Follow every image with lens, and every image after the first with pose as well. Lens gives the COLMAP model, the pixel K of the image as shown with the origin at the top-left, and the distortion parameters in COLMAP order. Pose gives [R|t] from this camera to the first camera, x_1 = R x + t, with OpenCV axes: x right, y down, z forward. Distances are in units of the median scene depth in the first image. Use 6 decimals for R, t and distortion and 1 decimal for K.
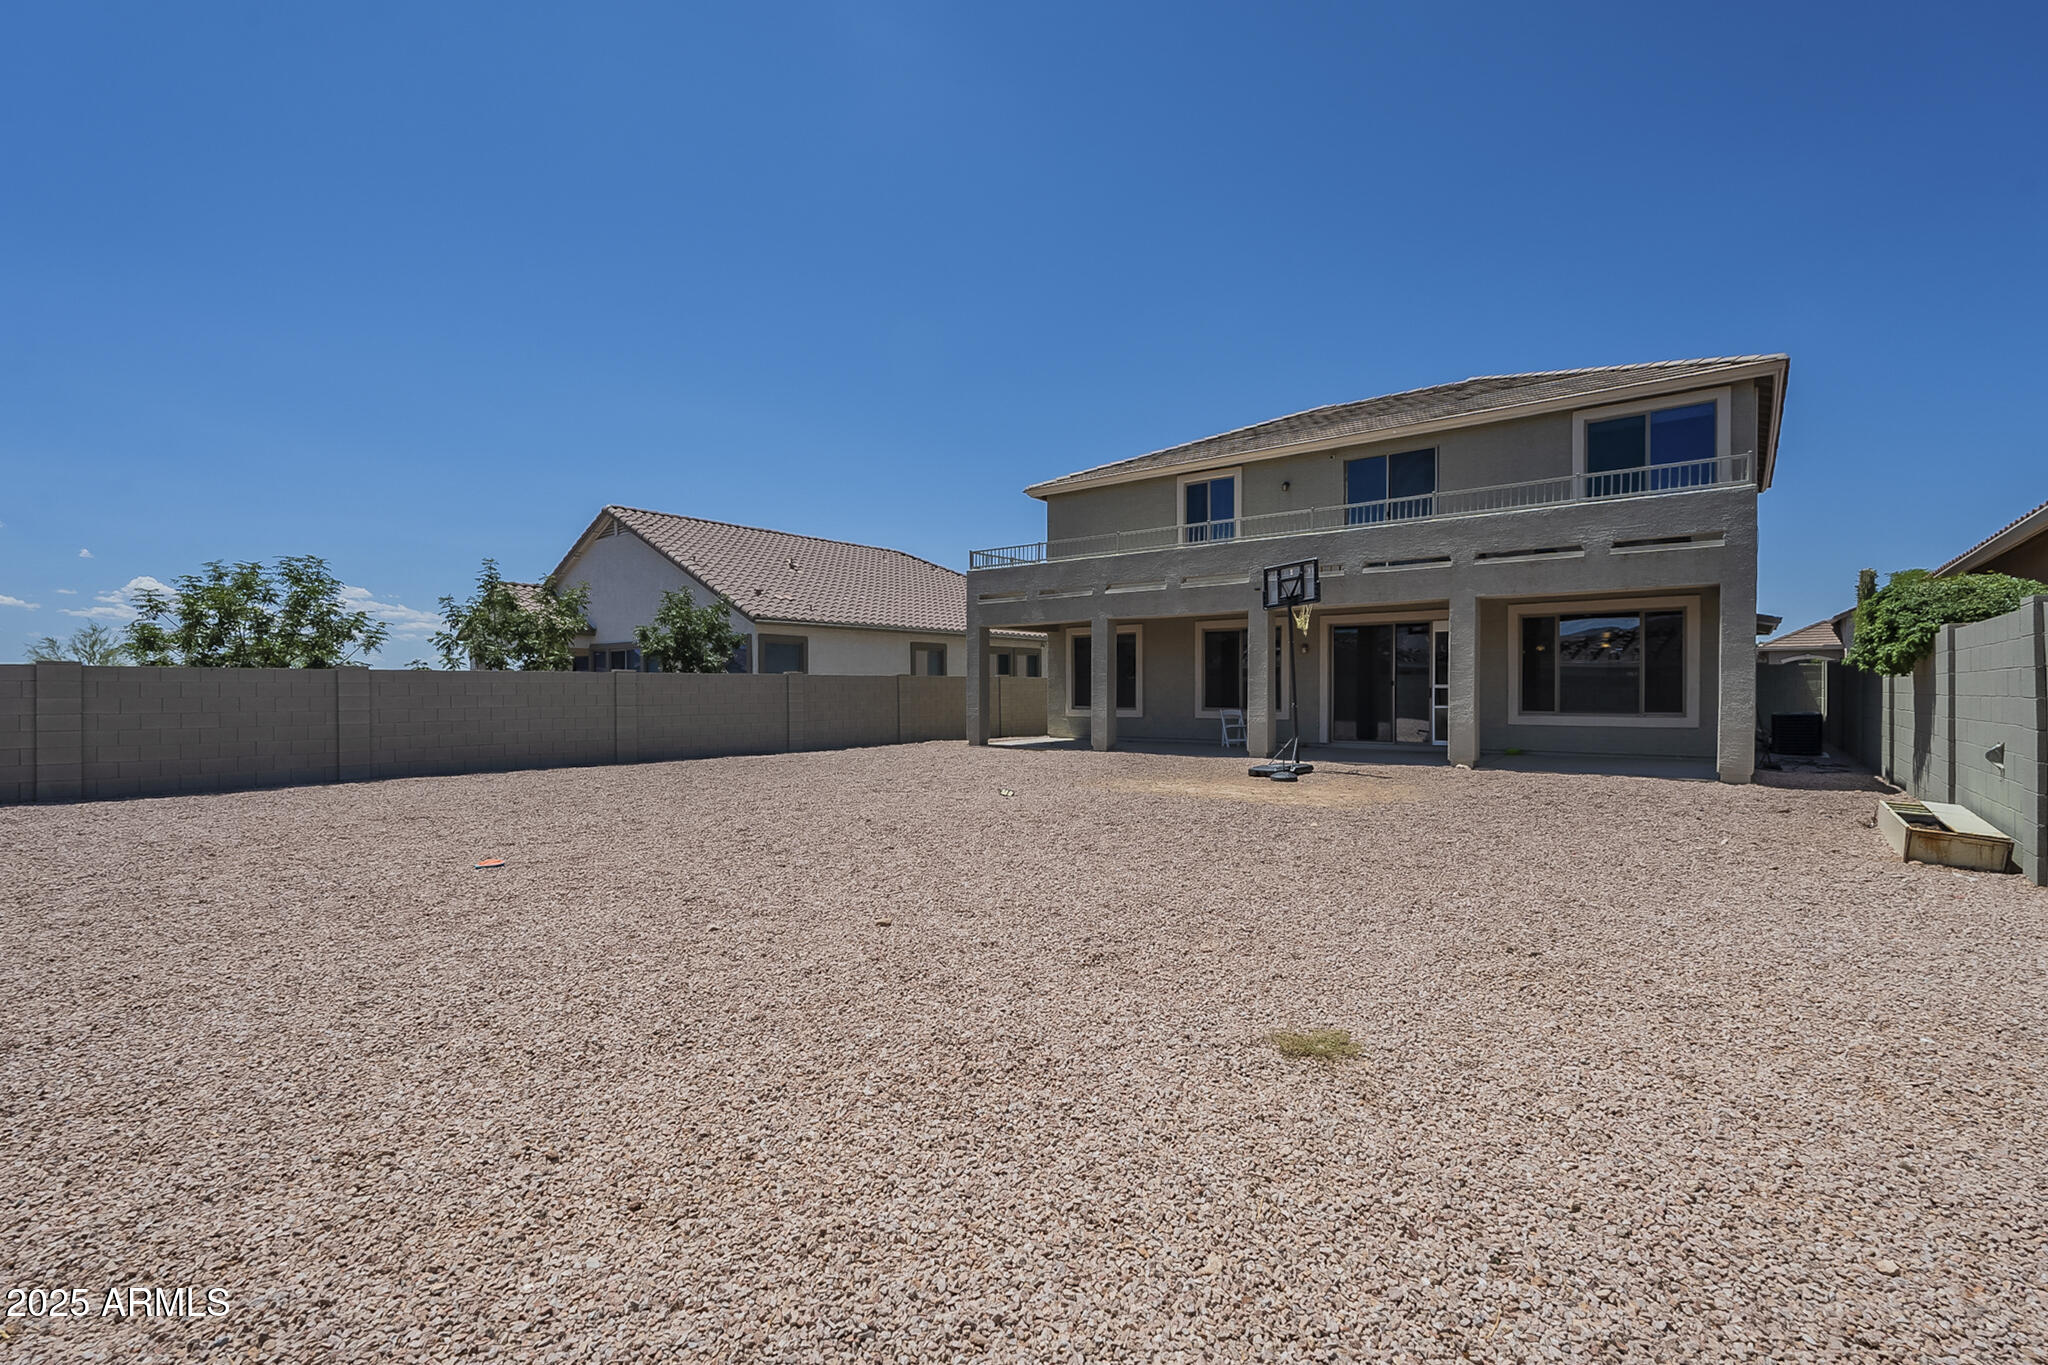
lens RADIAL K [[899.4, 0, 1024.0], [0, 899.4, 682.5], [0, 0, 1]] dist [-0.003606, -0.000130]
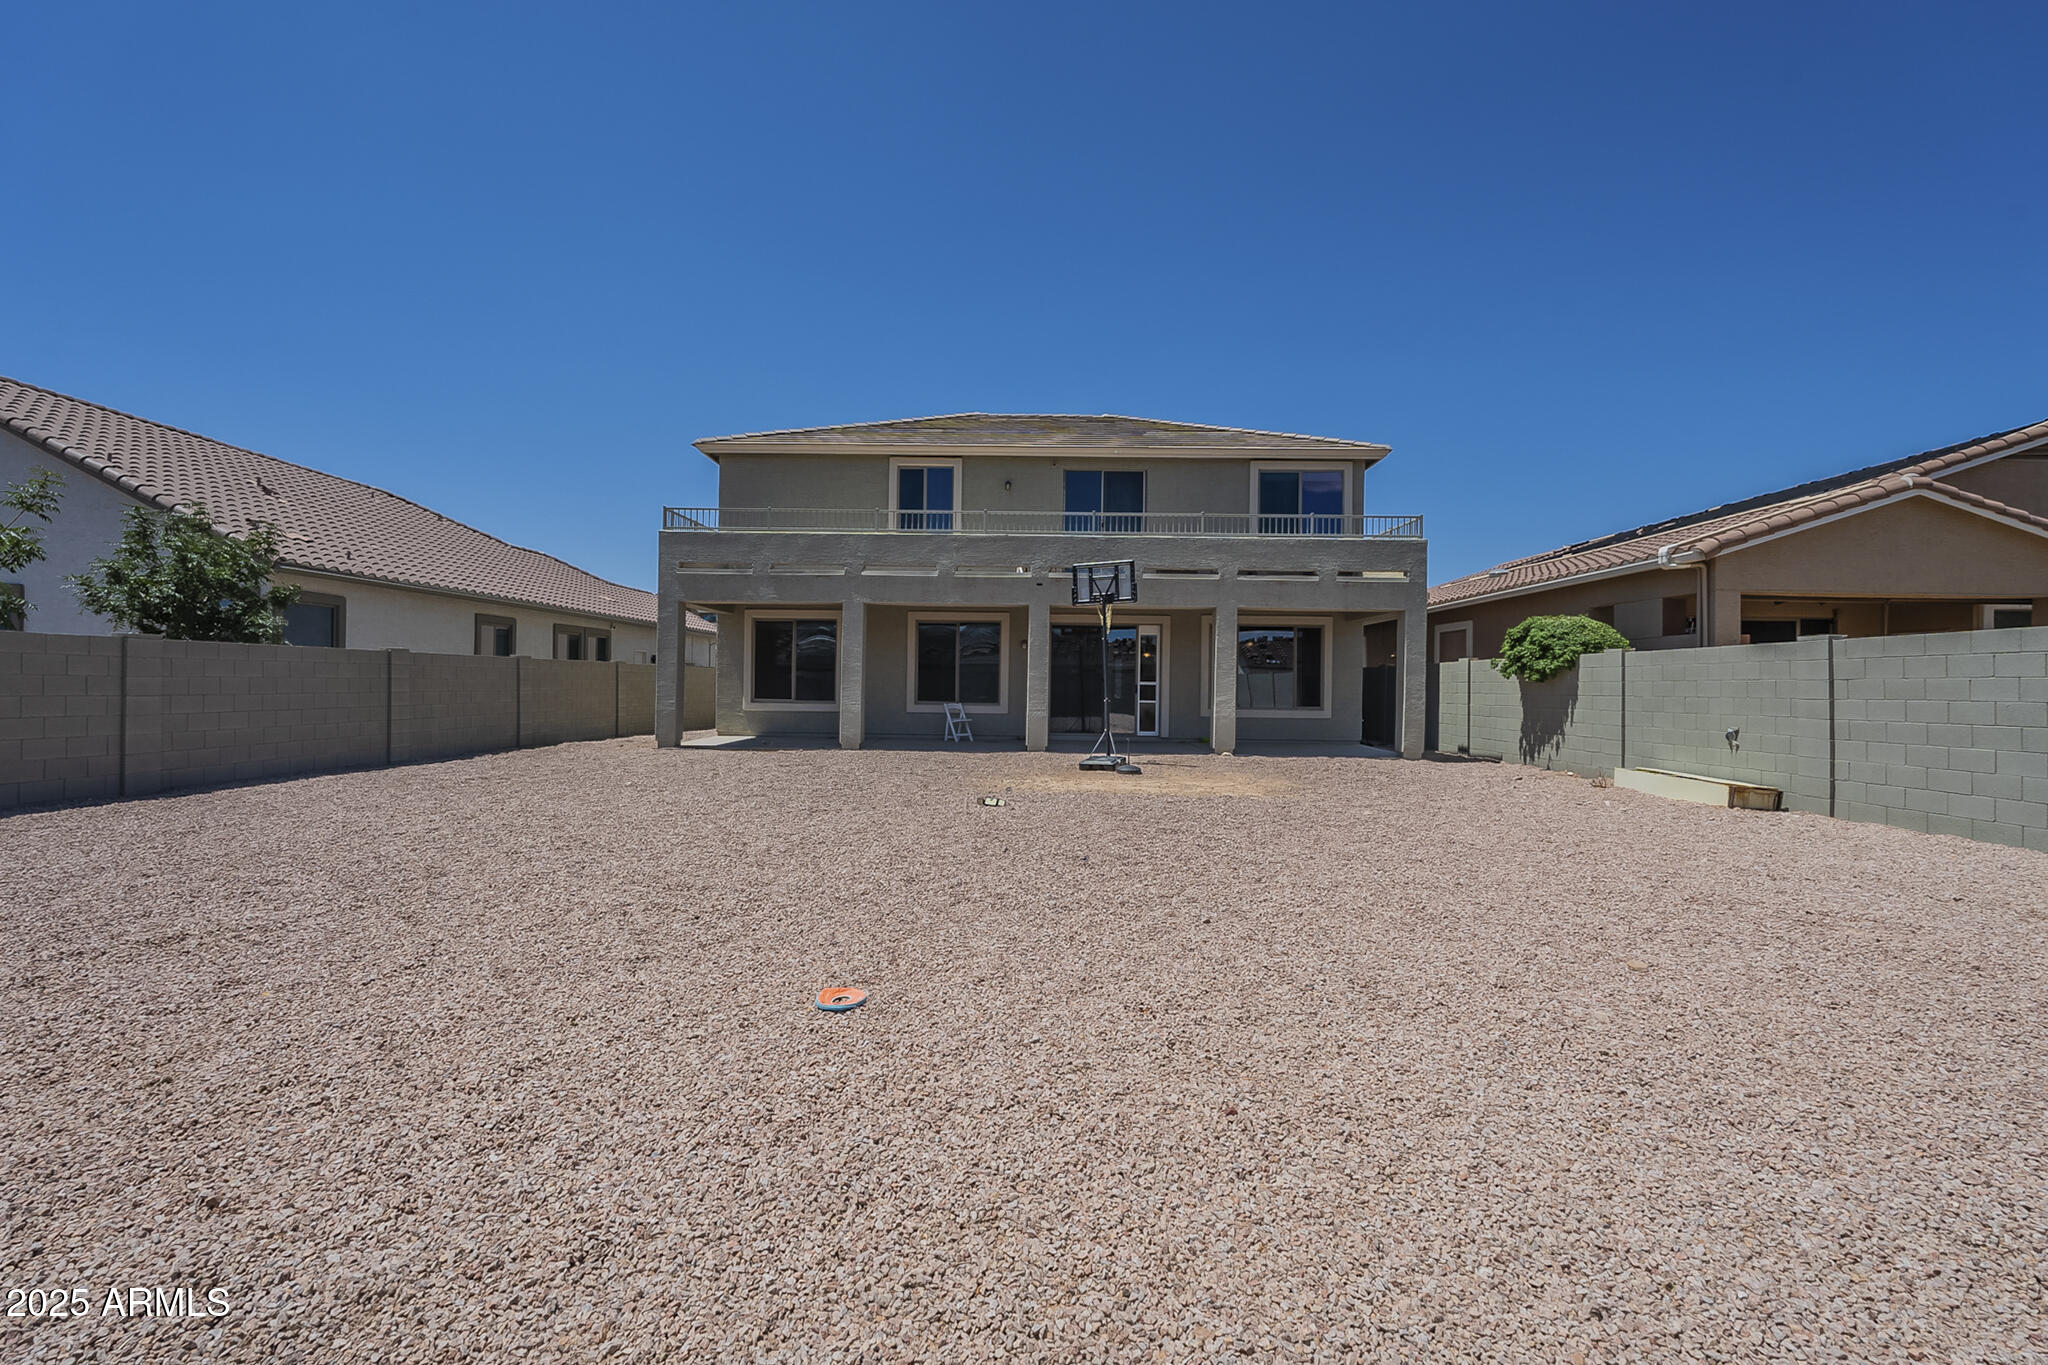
lens RADIAL K [[864.5, 0, 1024.0], [0, 864.5, 682.5], [0, 0, 1]] dist [0.000434, -0.000040]
pose [[0.795399, 0.015549, 0.605887, -0.279256], [-0.020682, 0.999785, 0.001492, 0.004202], [-0.605733, -0.013718, 0.795549, 0.194622]]
